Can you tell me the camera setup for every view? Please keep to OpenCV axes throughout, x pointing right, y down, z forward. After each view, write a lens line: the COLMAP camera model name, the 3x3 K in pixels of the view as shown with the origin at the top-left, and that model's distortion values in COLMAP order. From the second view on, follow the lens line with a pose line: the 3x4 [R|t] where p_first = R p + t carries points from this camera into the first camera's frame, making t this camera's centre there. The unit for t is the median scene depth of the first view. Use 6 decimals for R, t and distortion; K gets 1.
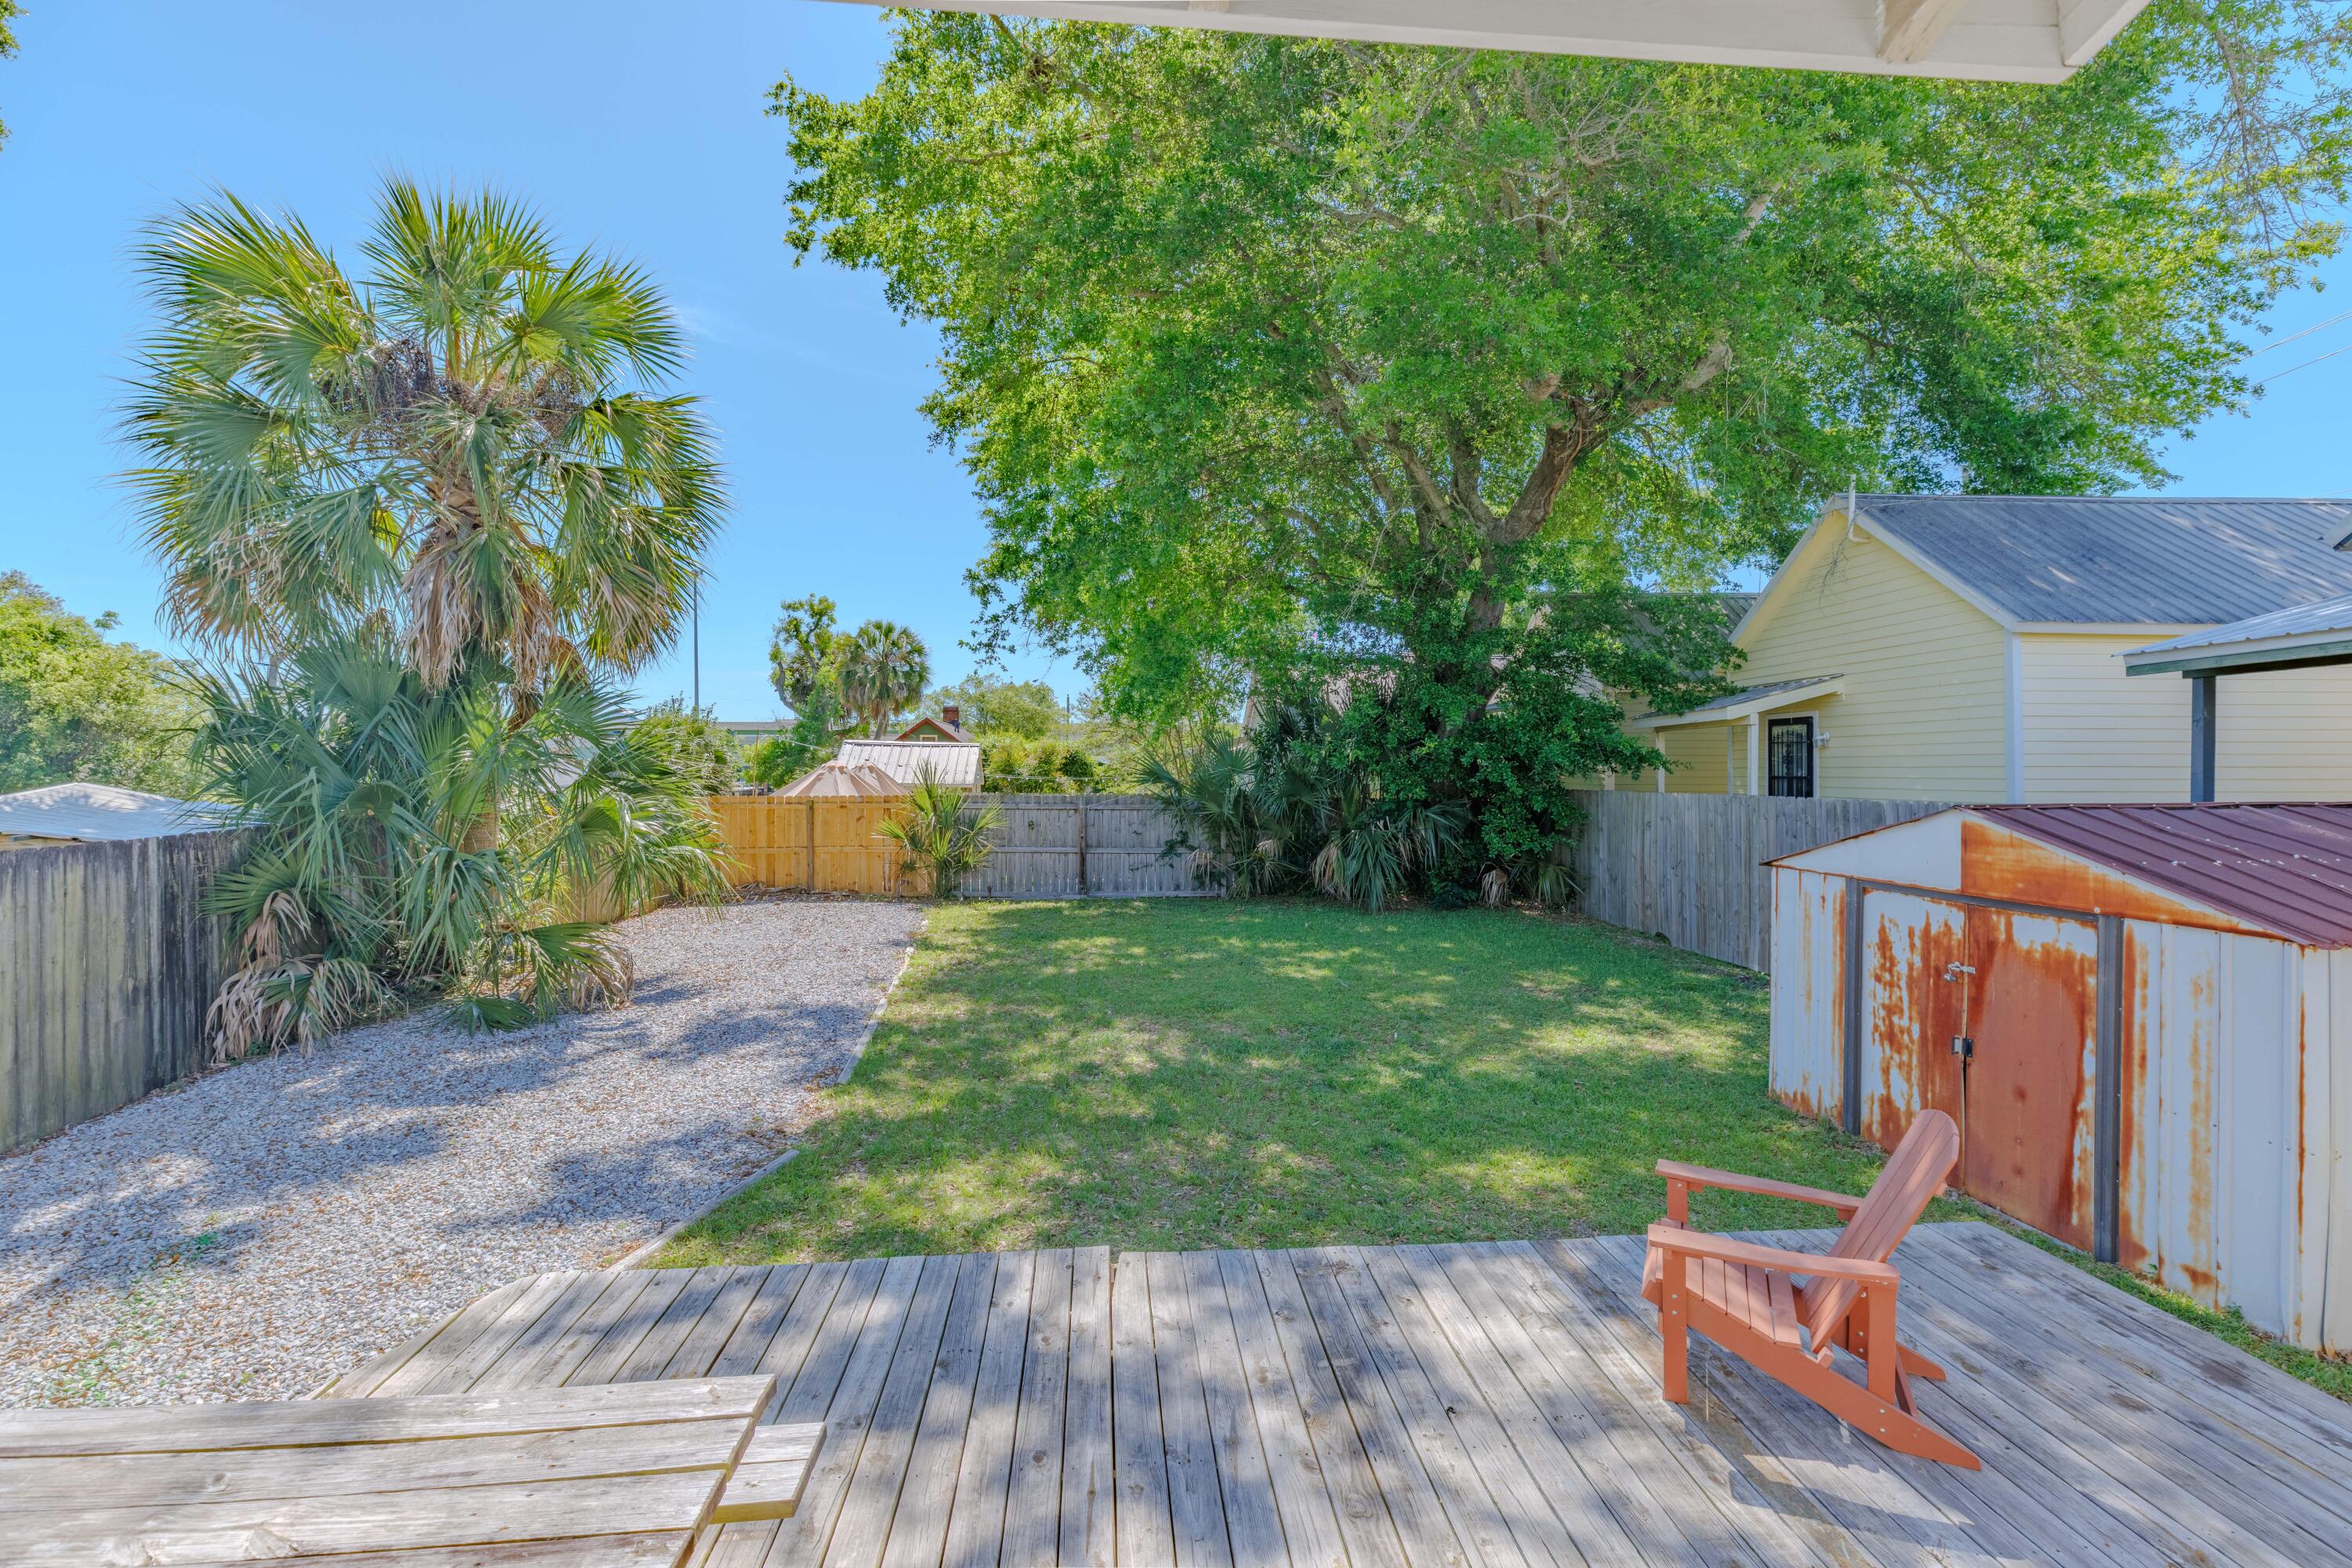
lens RADIAL K [[1032.6, 0, 1181.1], [0, 1032.6, 775.7], [0, 0, 1]] dist [0.001880, 0.000167]
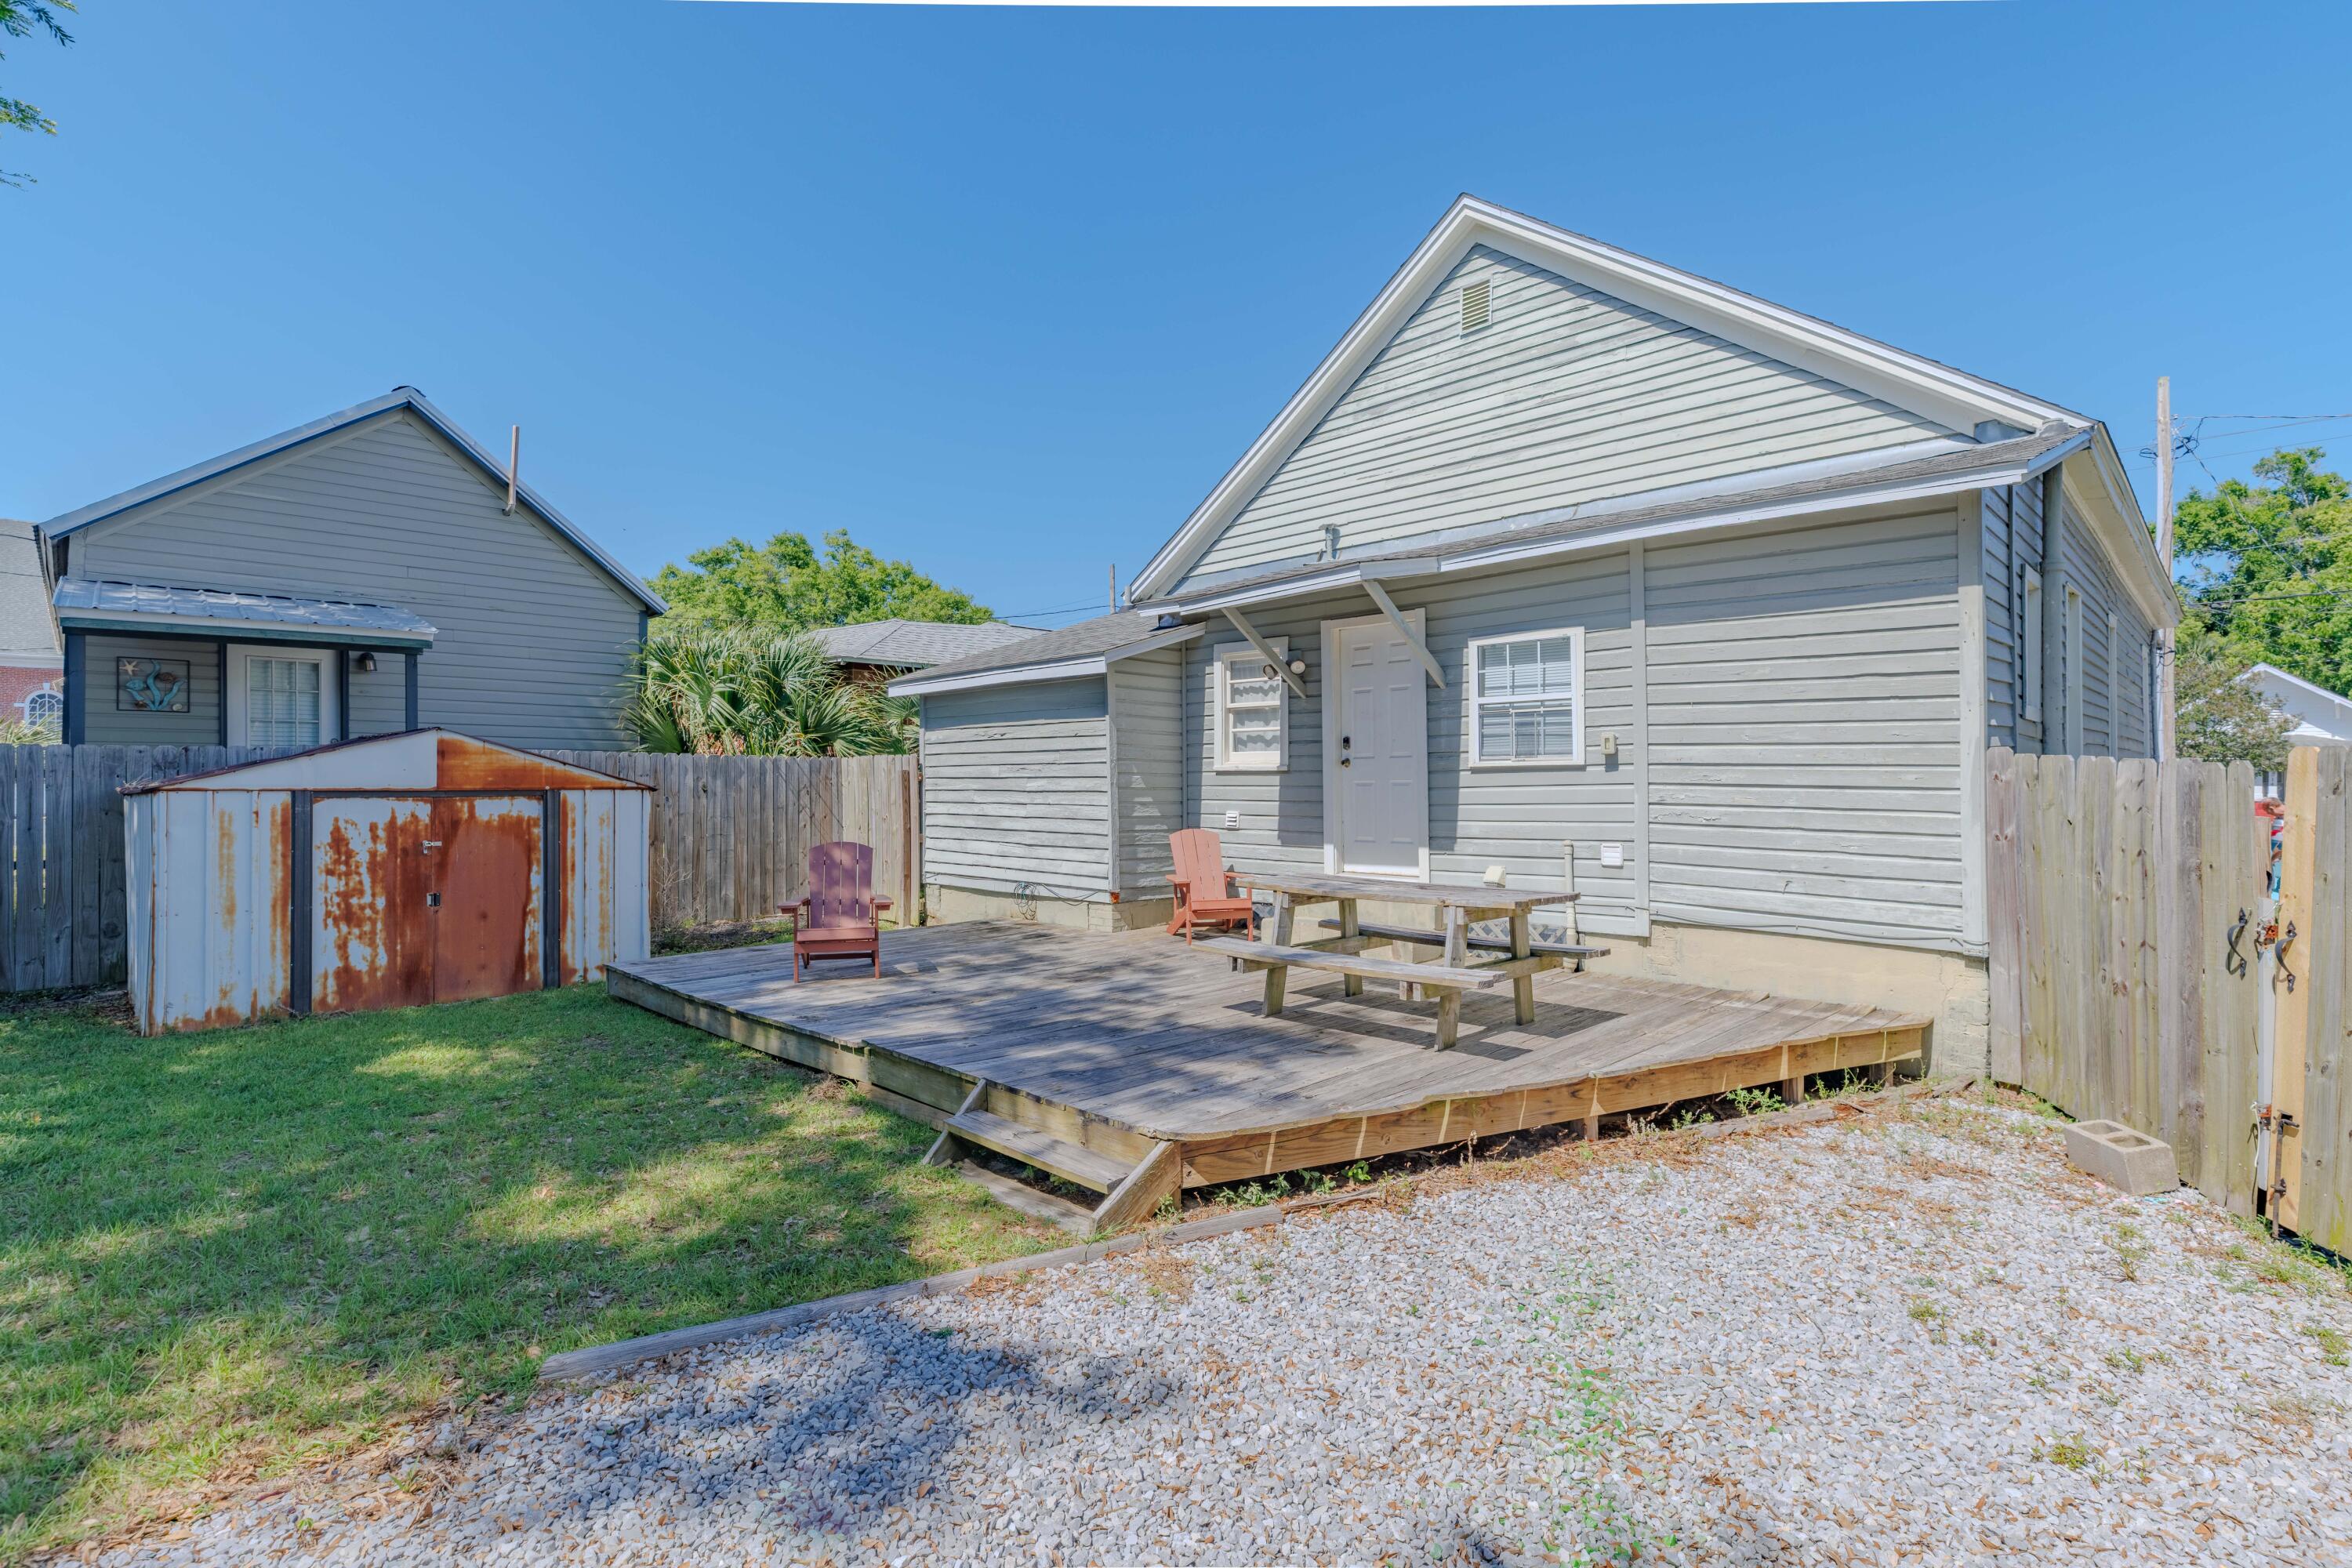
lens RADIAL K [[1108.2, 0, 1173.9], [0, 1108.2, 779.0], [0, 0, 1]] dist [0.000032, -0.000034]
pose [[-0.640114, -0.000911, 0.768279, -0.985872], [0.003034, 0.999989, 0.003713, 0.092251], [-0.768274, 0.004708, -0.640104, 1.135942]]
